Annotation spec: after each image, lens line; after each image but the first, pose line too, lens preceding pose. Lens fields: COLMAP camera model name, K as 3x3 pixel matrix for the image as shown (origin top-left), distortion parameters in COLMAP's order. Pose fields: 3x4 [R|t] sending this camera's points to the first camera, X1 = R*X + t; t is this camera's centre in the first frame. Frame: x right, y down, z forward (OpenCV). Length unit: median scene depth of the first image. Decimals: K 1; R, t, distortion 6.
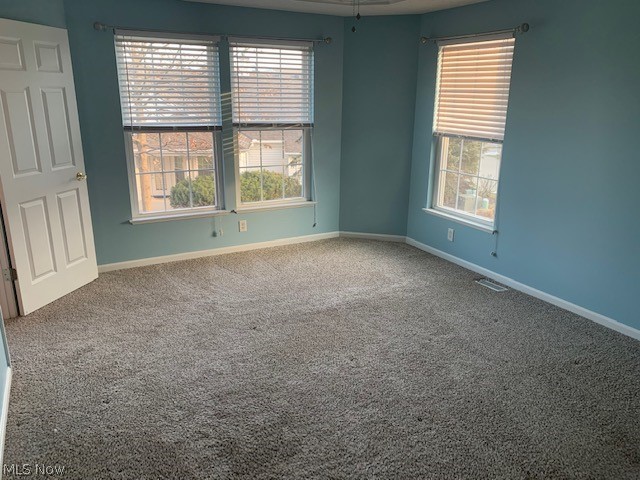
lens RADIAL K [[490.4, 0, 320.8], [0, 490.4, 237.8], [0, 0, 1]] dist [0.002614, -0.005680]
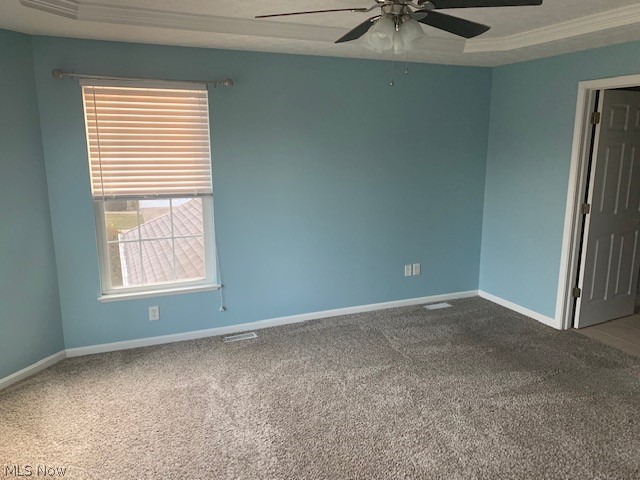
lens RADIAL K [[490.4, 0, 320.8], [0, 490.4, 237.8], [0, 0, 1]] dist [0.002614, -0.005680]
pose [[0.093187, -0.208541, 0.973564, -0.529952], [0.280788, 0.943634, 0.175254, -0.209878], [-0.955235, 0.257034, 0.146490, 0.631592]]
